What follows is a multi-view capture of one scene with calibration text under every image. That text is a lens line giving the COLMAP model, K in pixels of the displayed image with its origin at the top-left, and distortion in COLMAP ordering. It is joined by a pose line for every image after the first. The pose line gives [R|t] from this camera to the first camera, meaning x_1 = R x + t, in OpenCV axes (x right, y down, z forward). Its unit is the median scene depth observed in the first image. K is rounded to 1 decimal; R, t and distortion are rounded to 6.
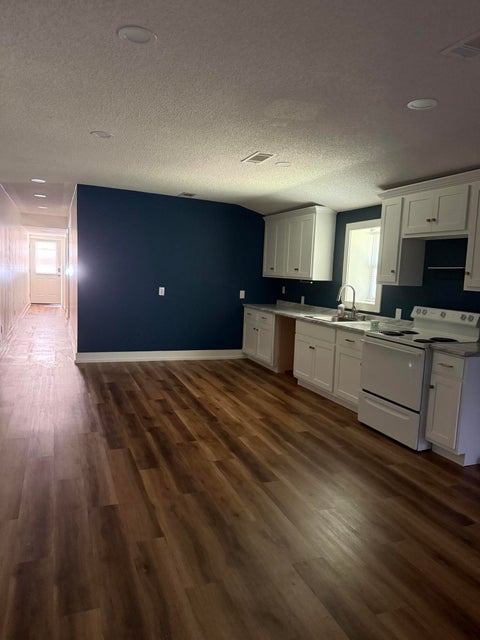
lens RADIAL K [[453.5, 0, 240.1], [0, 453.5, 319.3], [0, 0, 1]] dist [0.078818, -0.007787]
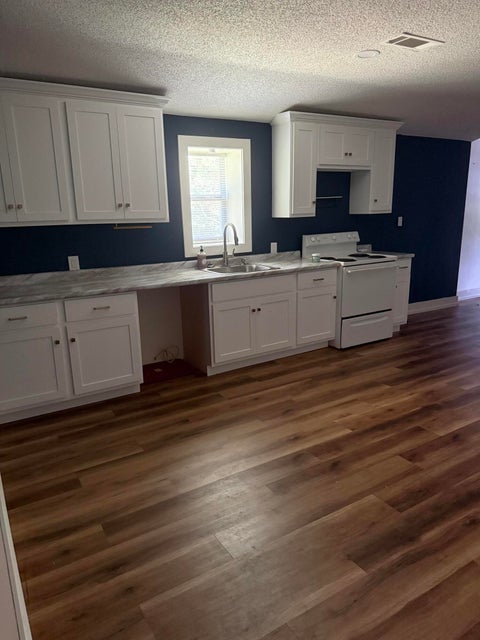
lens RADIAL K [[453.5, 0, 240.0], [0, 453.5, 321.7], [0, 0, 1]] dist [0.078818, -0.007787]
pose [[-0.169324, -0.285724, 0.943234, -0.615697], [0.119242, 0.944084, 0.307387, -0.171987], [-0.978320, 0.164521, -0.125786, 1.234032]]
